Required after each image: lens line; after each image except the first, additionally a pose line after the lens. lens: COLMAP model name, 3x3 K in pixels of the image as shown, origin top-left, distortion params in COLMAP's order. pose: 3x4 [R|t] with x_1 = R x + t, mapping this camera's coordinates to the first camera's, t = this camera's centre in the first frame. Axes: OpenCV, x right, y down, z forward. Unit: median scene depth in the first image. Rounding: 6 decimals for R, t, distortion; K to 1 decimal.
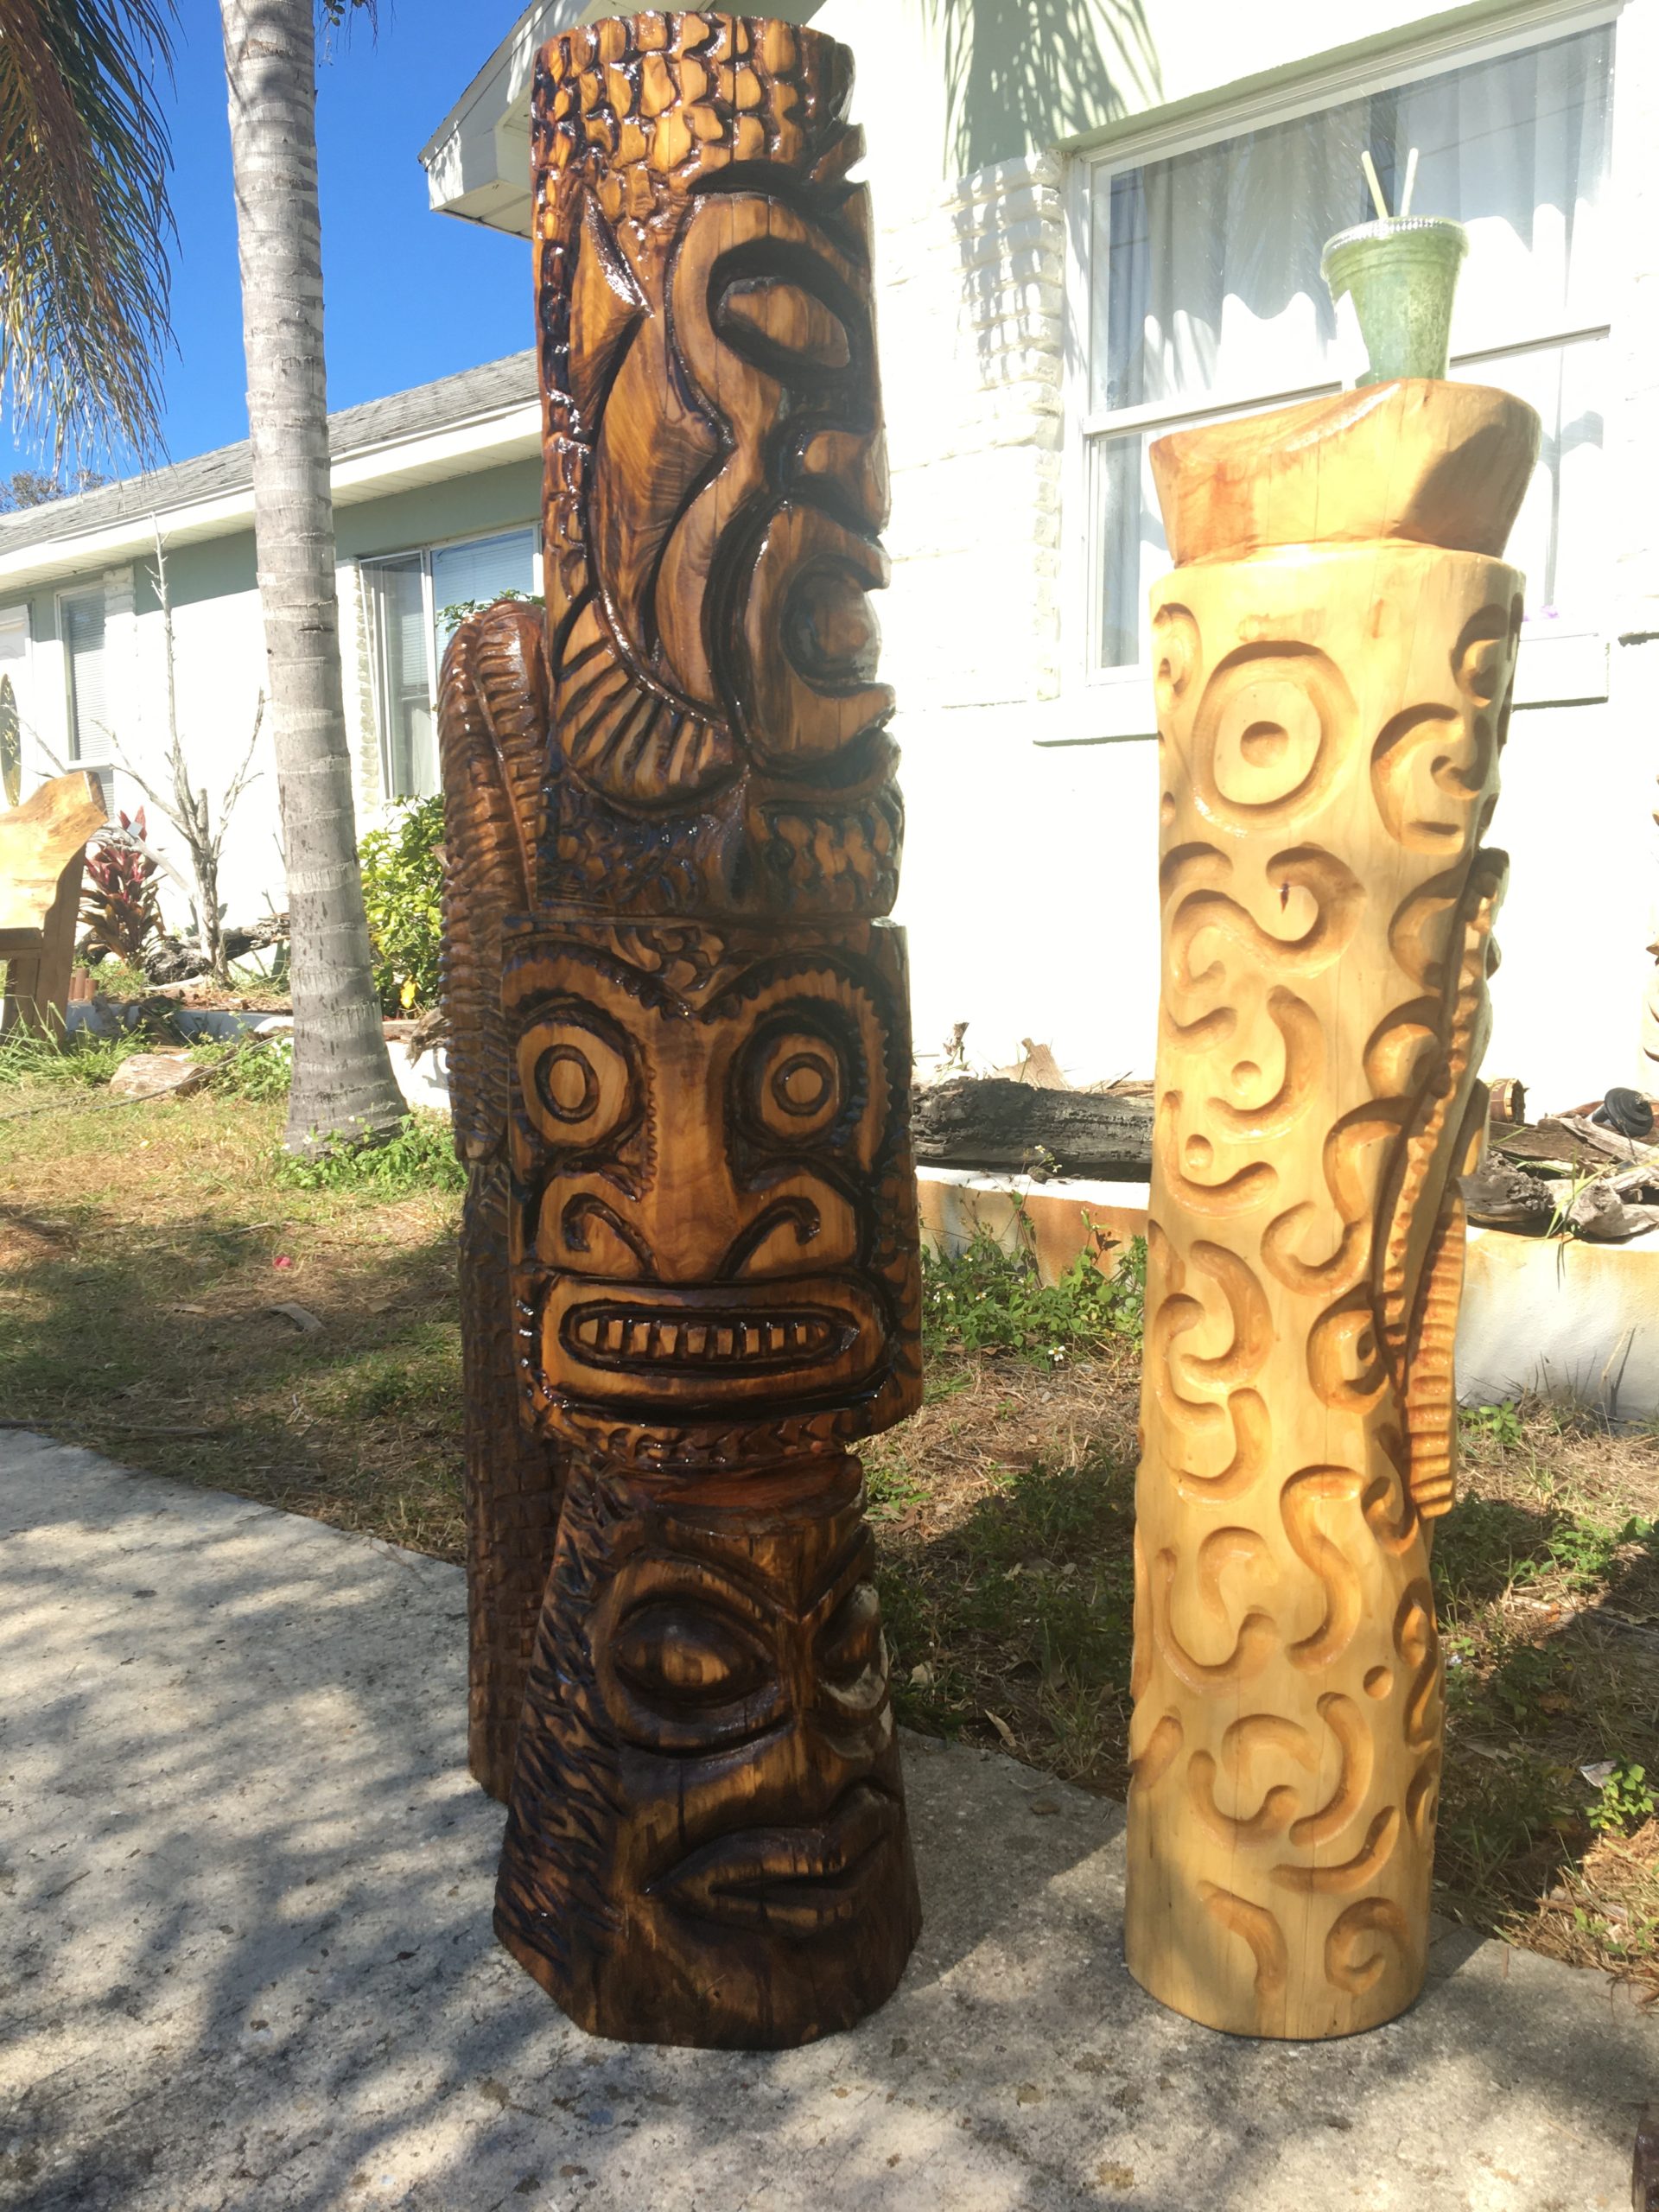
lens RADIAL K [[1865.0, 0, 845.3], [0, 1865.0, 1105.7], [0, 0, 1]] dist [0.072711, -0.103722]
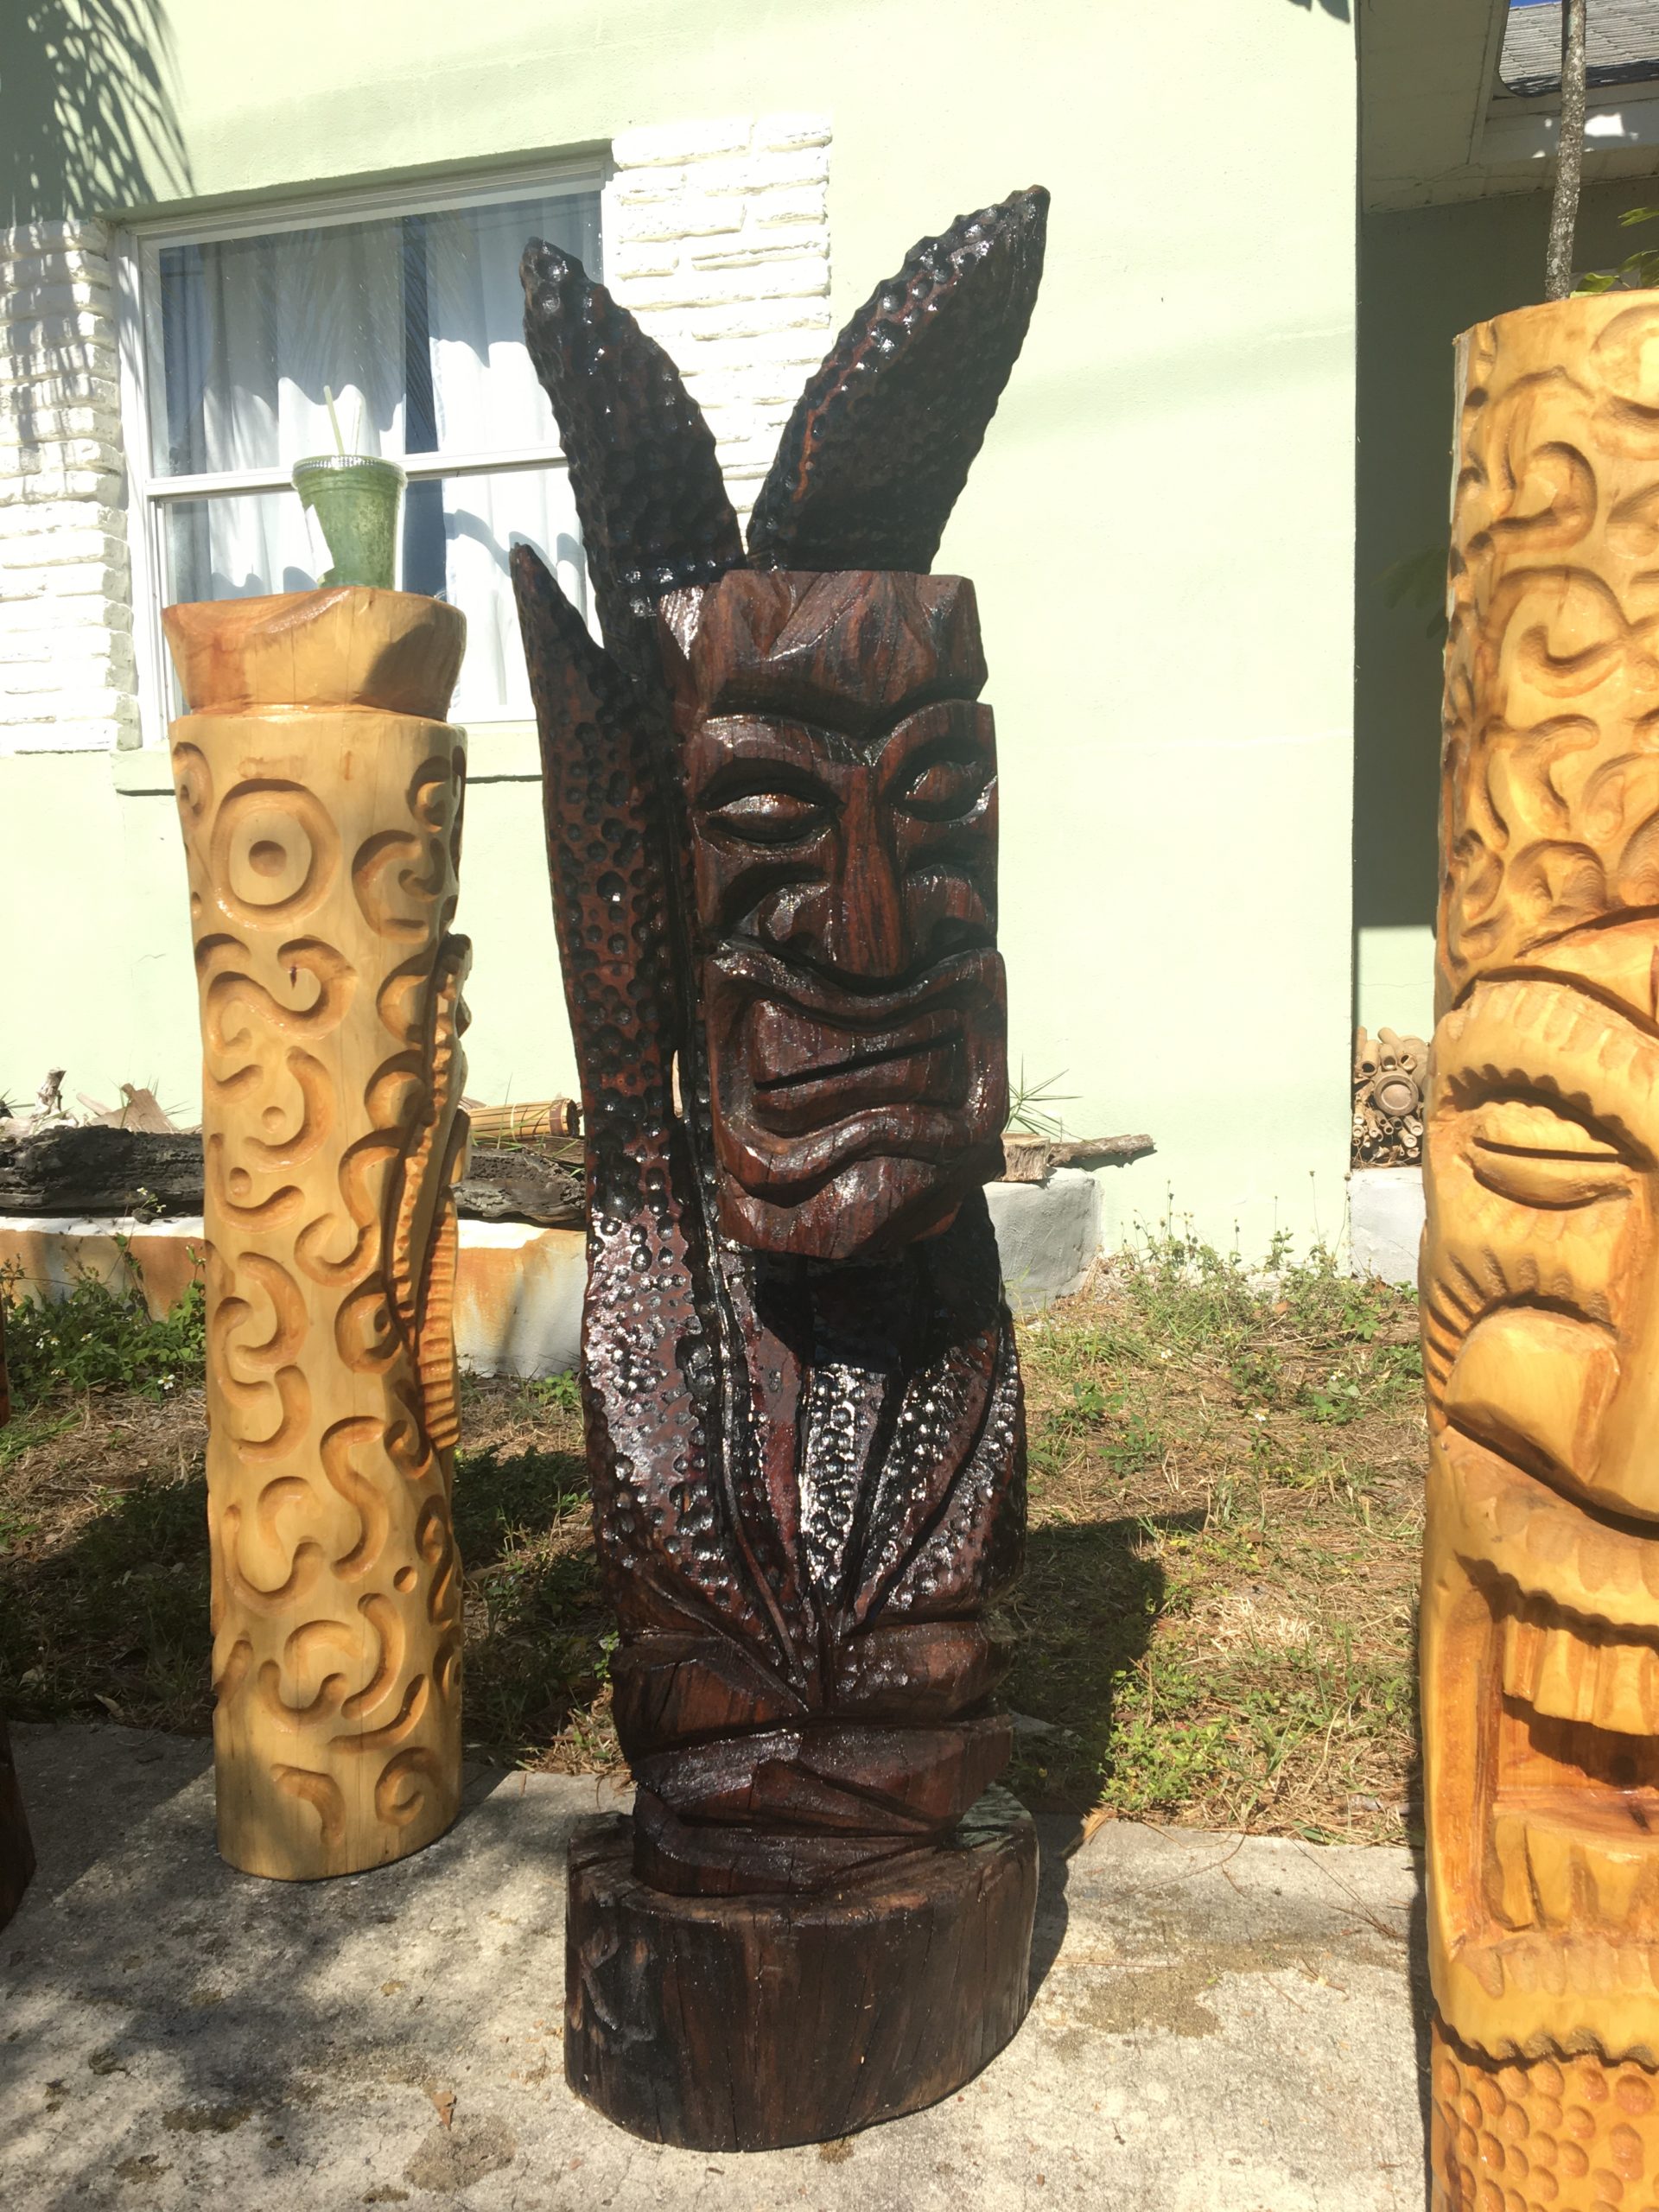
lens RADIAL K [[1865.0, 0, 836.6], [0, 1865.0, 1099.9], [0, 0, 1]] dist [0.072711, -0.103722]
pose [[0.901035, -0.056527, 0.430048, 0.012806], [0.063724, 0.997965, -0.002337, -0.001109], [-0.429040, 0.029510, 0.902803, -0.298147]]
